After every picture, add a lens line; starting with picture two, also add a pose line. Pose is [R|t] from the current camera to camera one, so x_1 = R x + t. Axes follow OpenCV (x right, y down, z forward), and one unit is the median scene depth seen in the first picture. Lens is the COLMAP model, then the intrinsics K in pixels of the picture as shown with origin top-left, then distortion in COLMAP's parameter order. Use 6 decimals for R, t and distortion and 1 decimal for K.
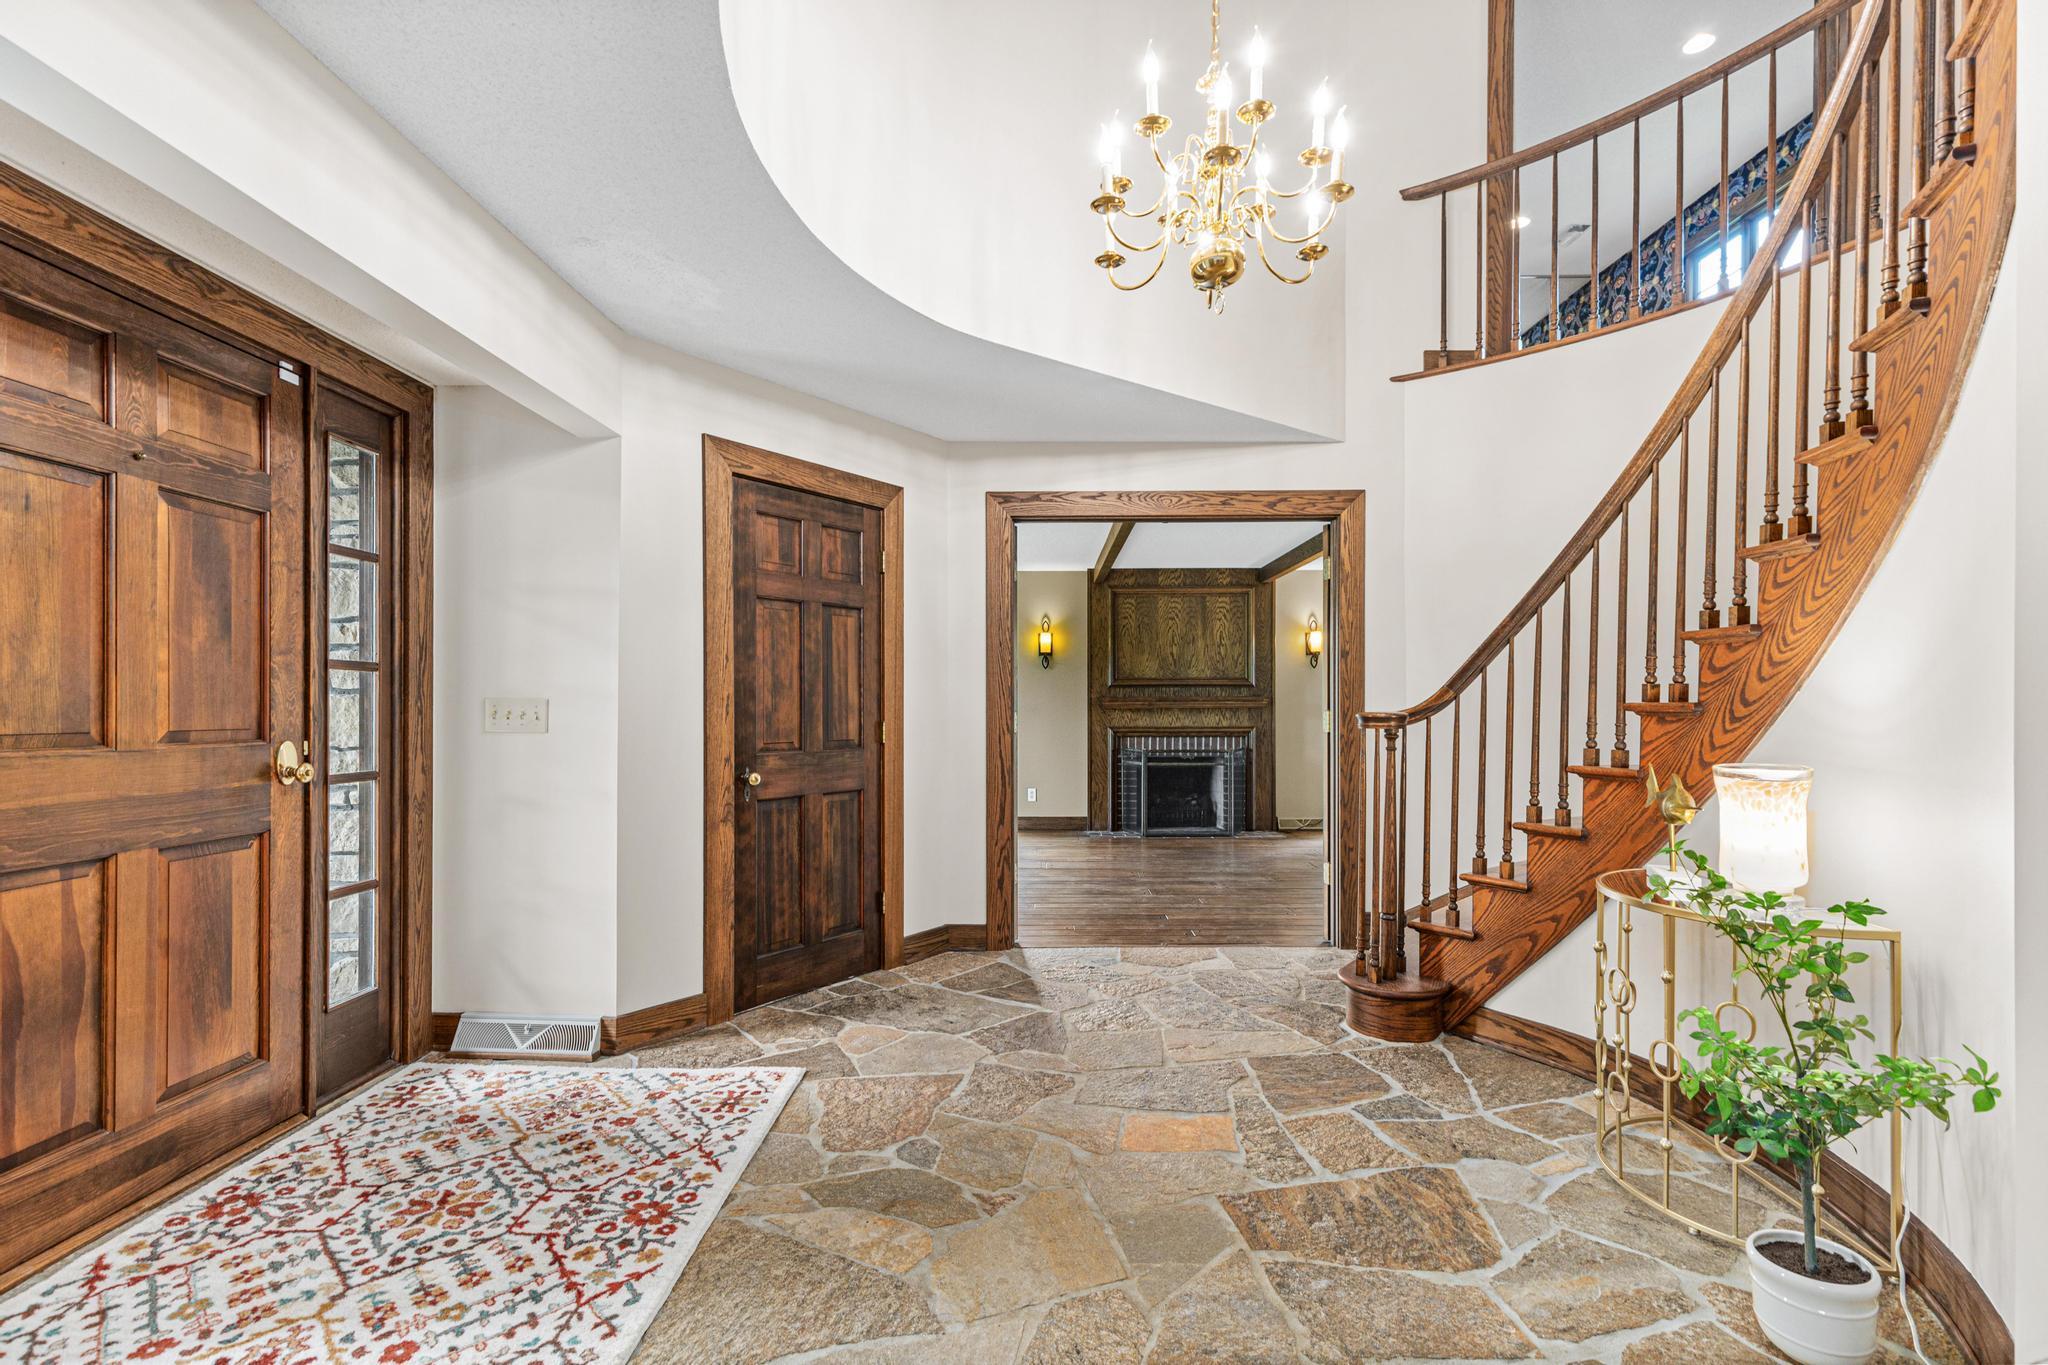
lens RADIAL K [[933.2, 0, 1018.6], [0, 933.2, 700.3], [0, 0, 1]] dist [0.003166, -0.000378]
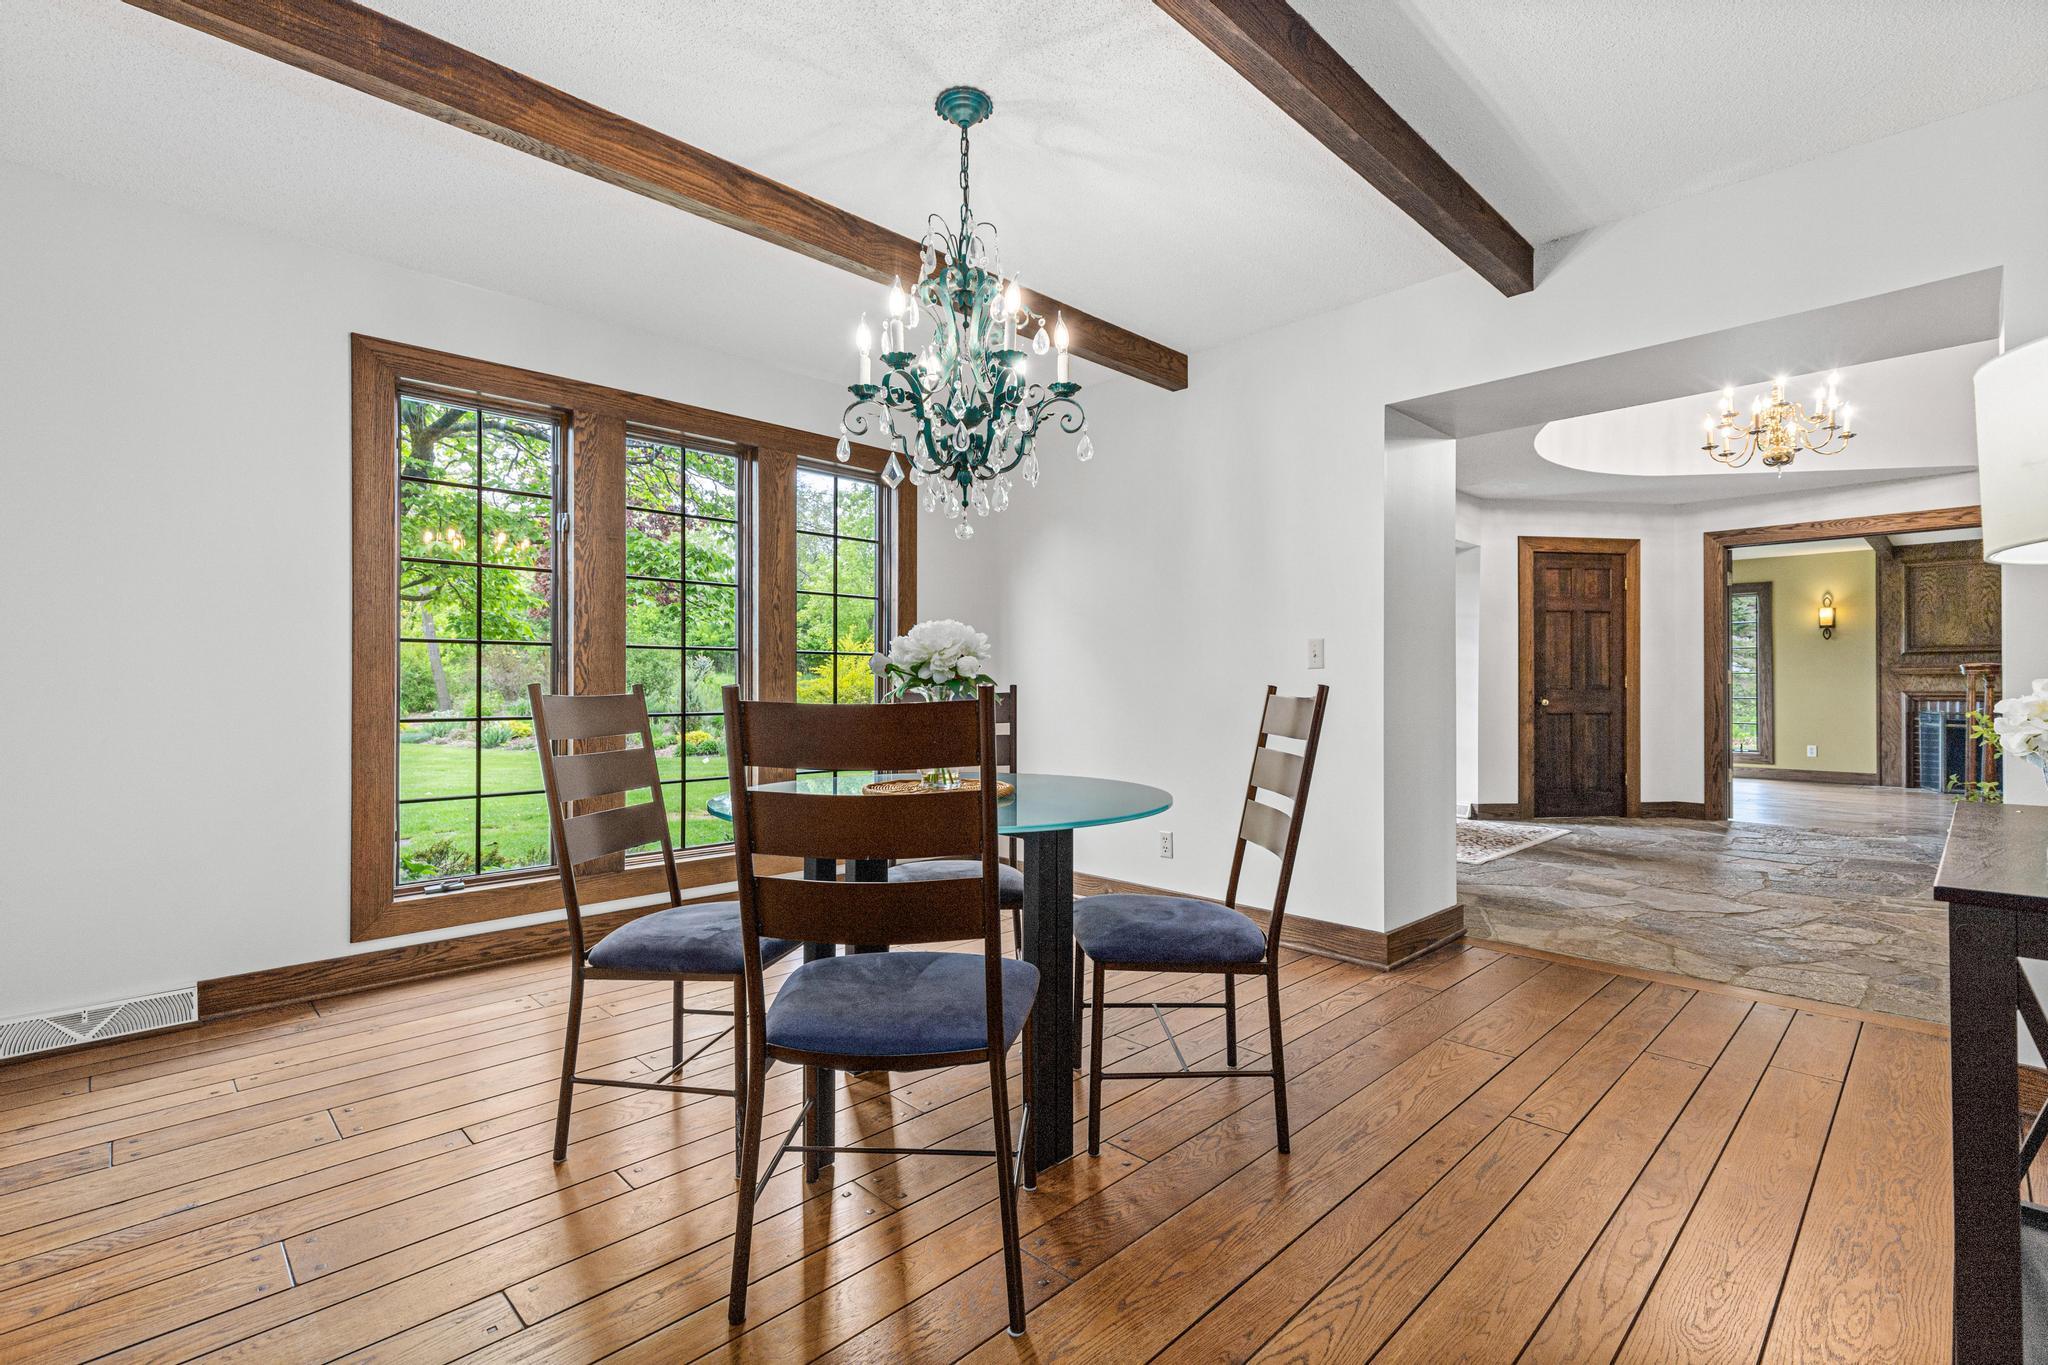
lens RADIAL K [[933.2, 0, 1030.4], [0, 933.2, 689.0], [0, 0, 1]] dist [0.003166, -0.000378]
pose [[0.714819, 0.003026, -0.699303, 0.286974], [0.002650, 0.999972, 0.007035, 0.033349], [0.699305, -0.006882, 0.714791, -1.049778]]
